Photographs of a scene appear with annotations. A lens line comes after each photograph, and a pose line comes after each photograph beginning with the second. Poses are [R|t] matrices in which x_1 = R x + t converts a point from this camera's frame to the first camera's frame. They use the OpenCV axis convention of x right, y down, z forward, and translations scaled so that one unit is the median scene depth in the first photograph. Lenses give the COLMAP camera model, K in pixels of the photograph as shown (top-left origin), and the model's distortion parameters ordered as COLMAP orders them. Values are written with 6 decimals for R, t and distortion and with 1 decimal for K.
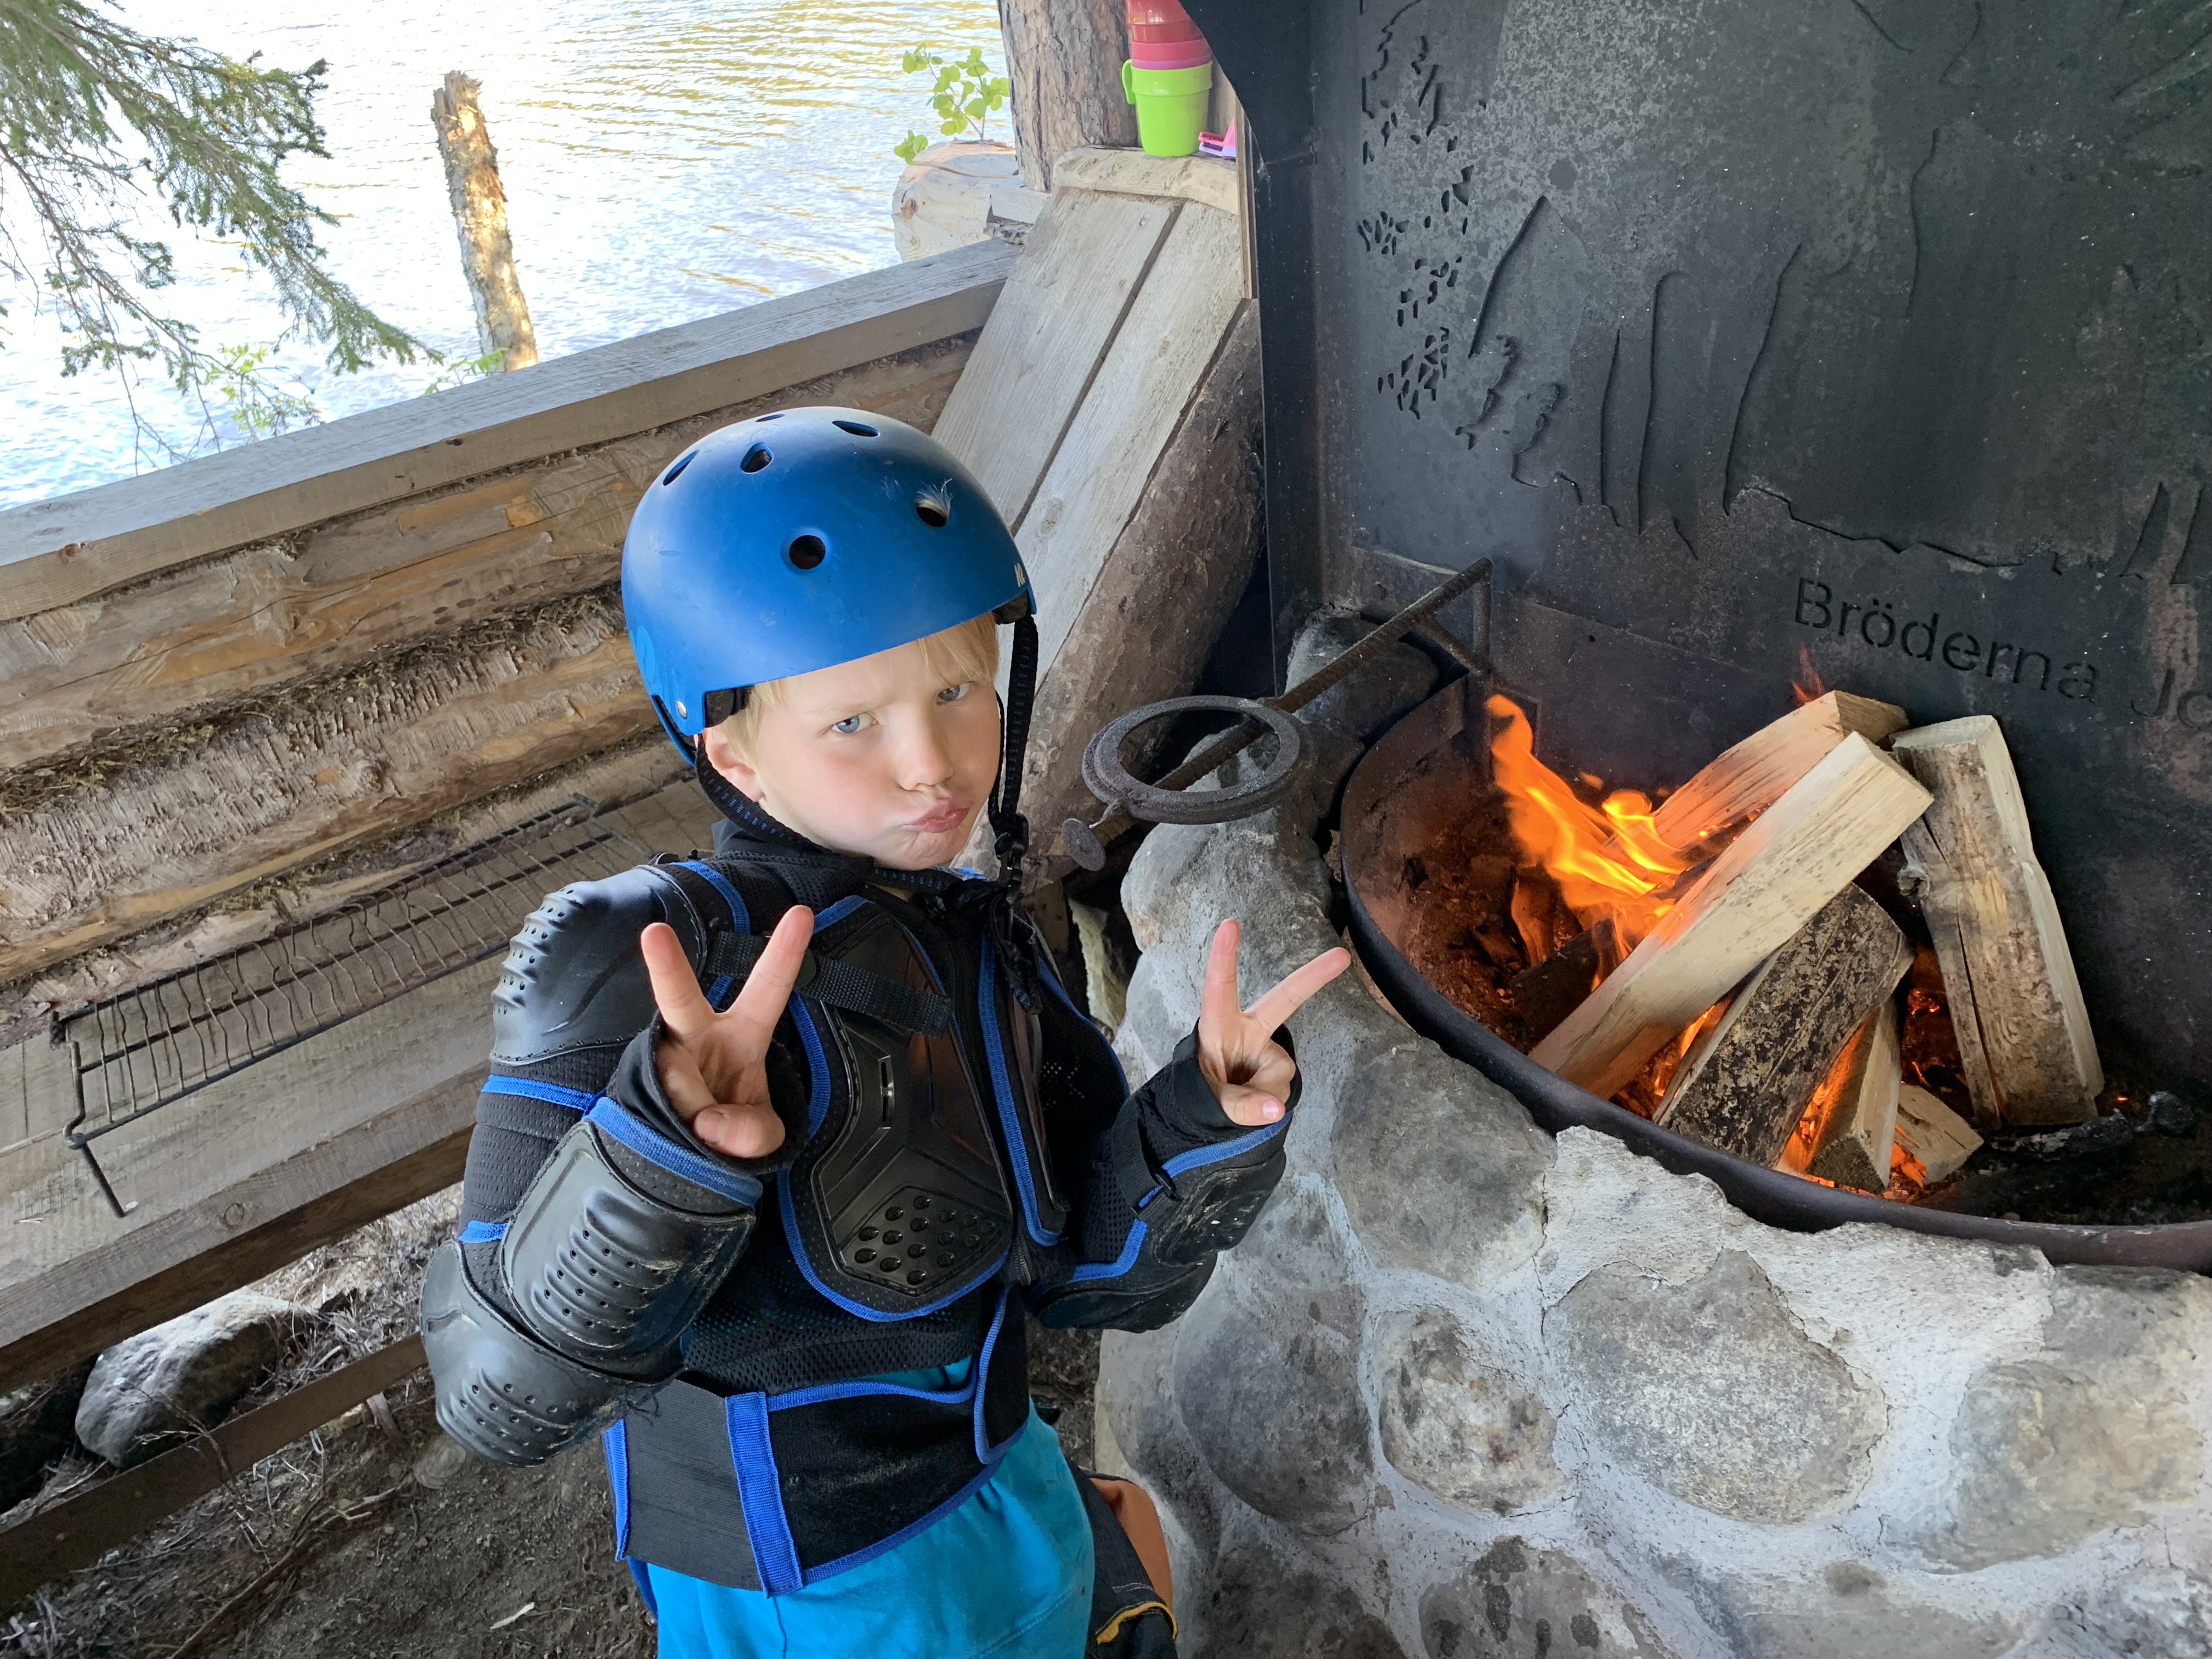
lens RADIAL K [[1663.3, 0, 1096.6], [0, 1663.3, 817.5], [0, 0, 1]] dist [0.000769, 0.000852]
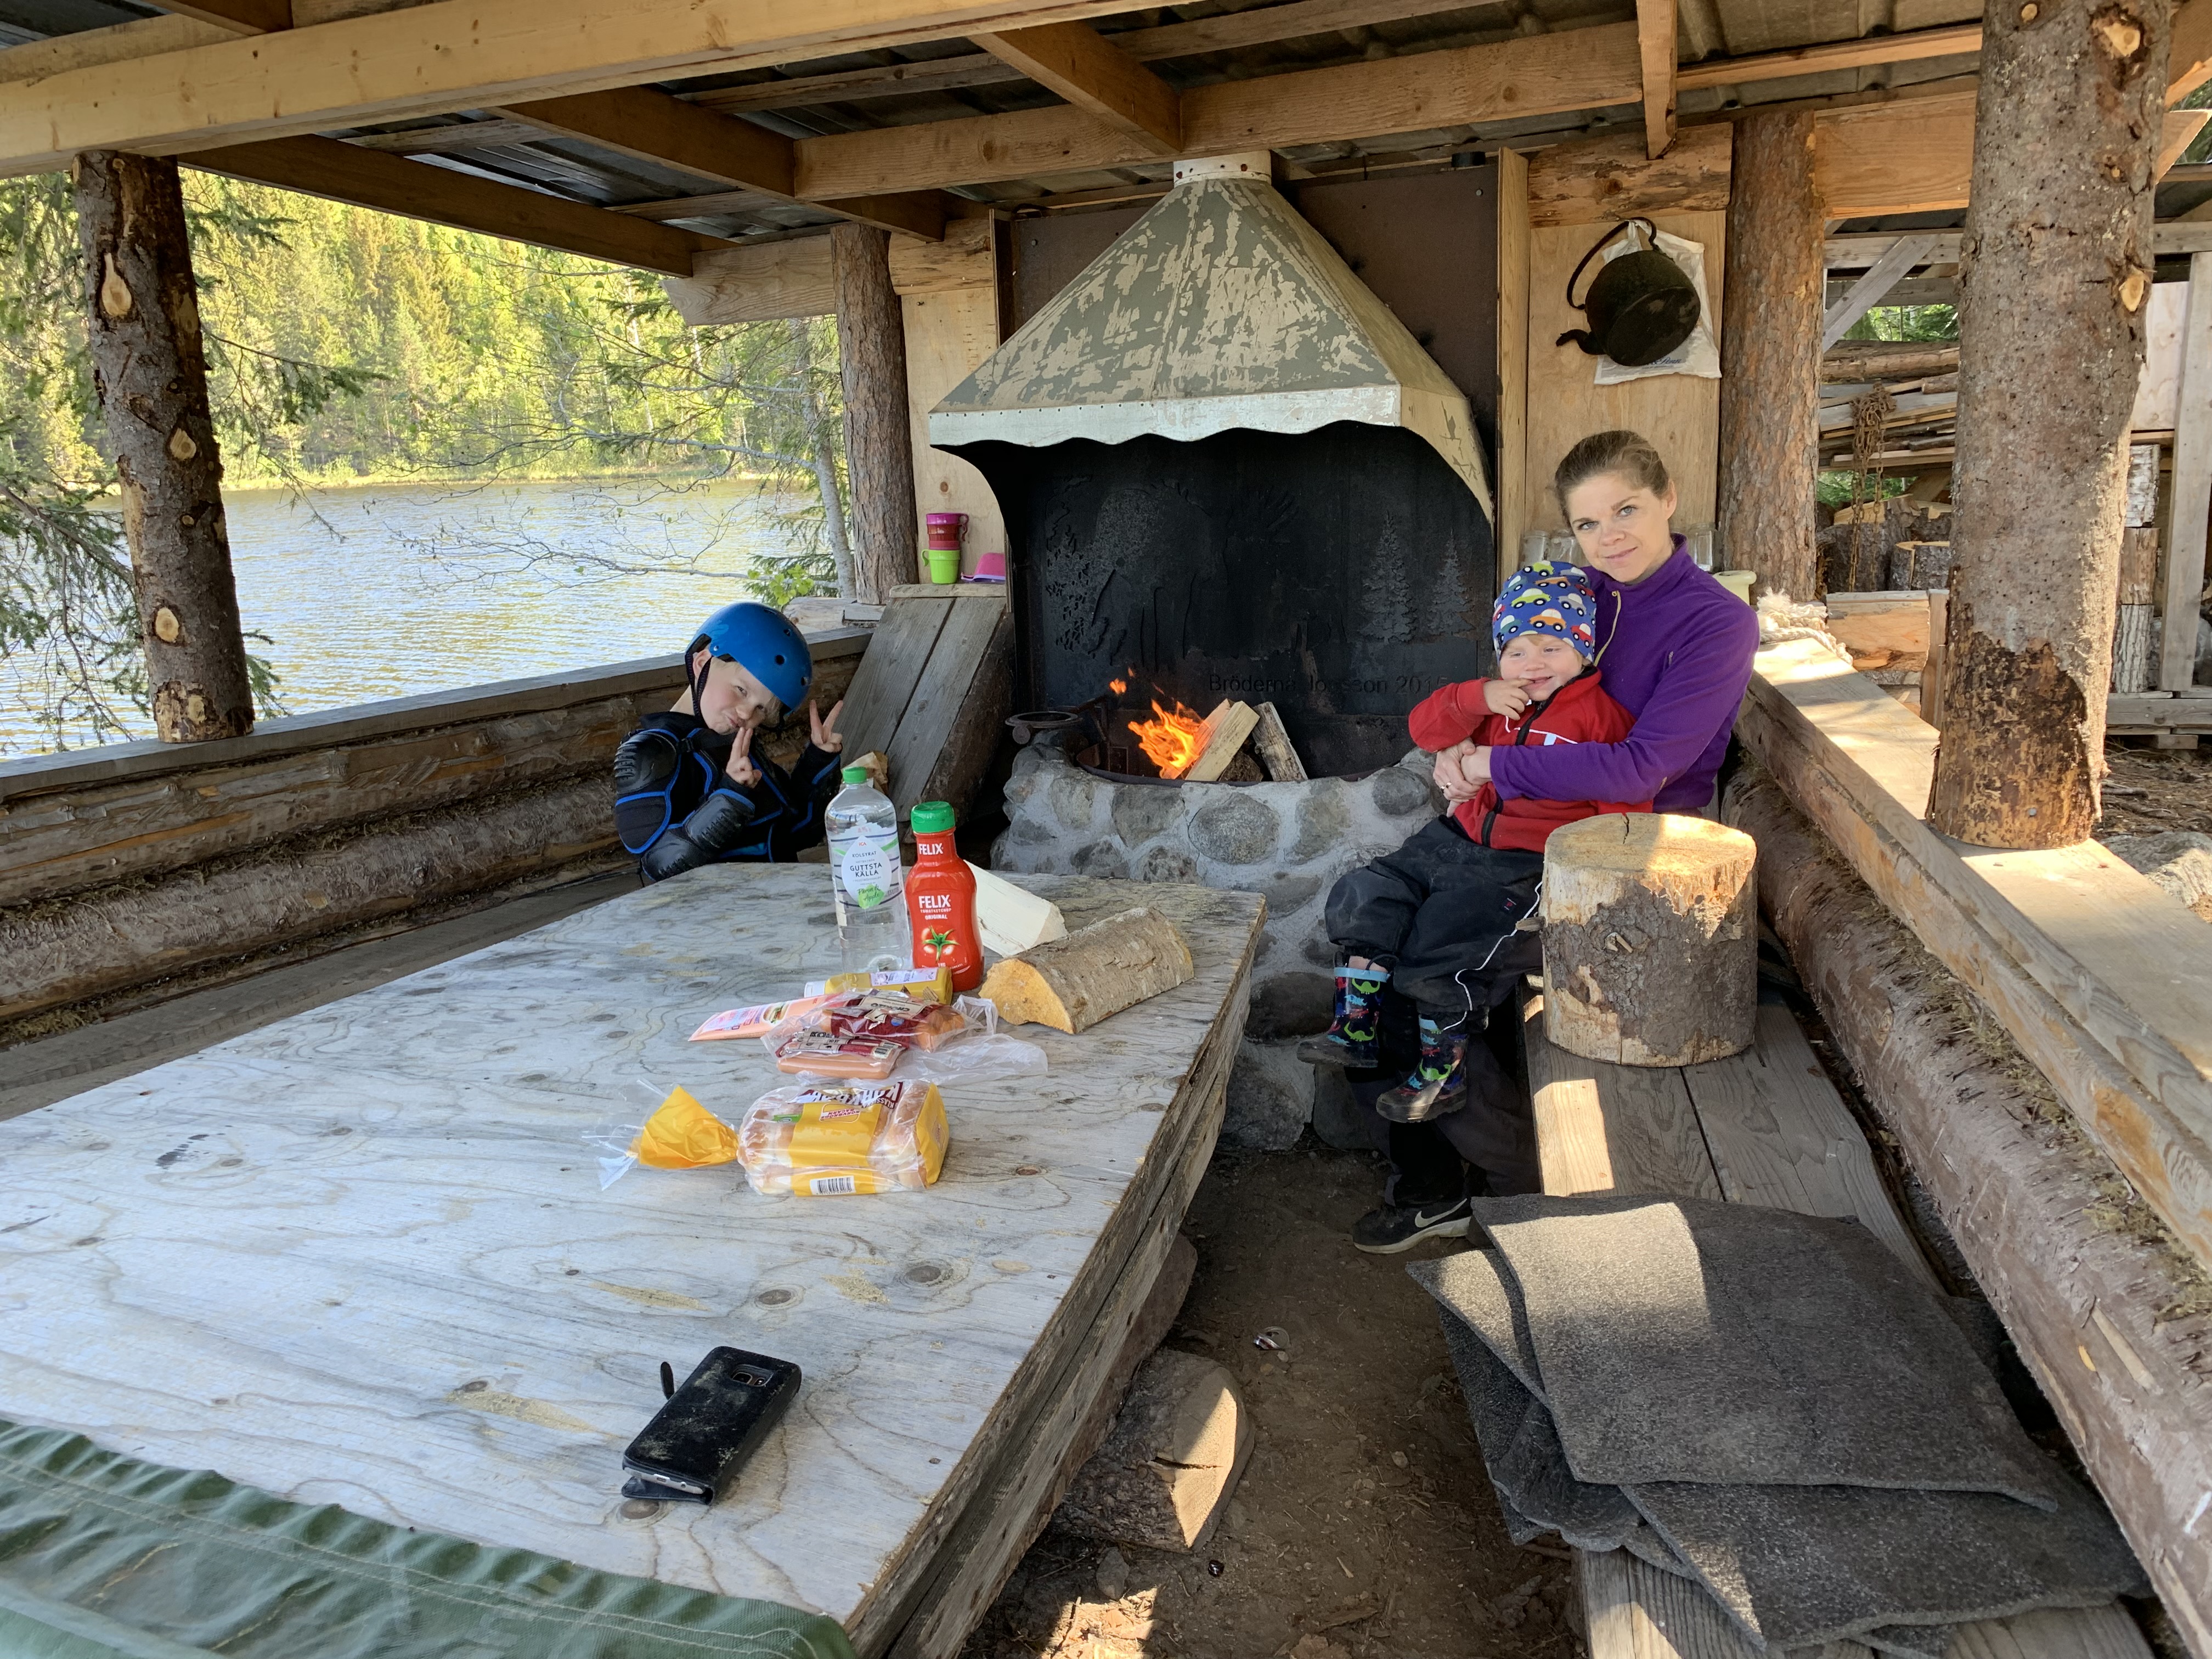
lens RADIAL K [[1663.3, 0, 1104.4], [0, 1663.3, 837.7], [0, 0, 1]] dist [0.000769, 0.000852]
pose [[0.920417, -0.011829, 0.390760, -0.863460], [0.156497, 0.927108, -0.340556, 1.021705], [-0.358248, 0.374607, 0.855177, -1.309044]]
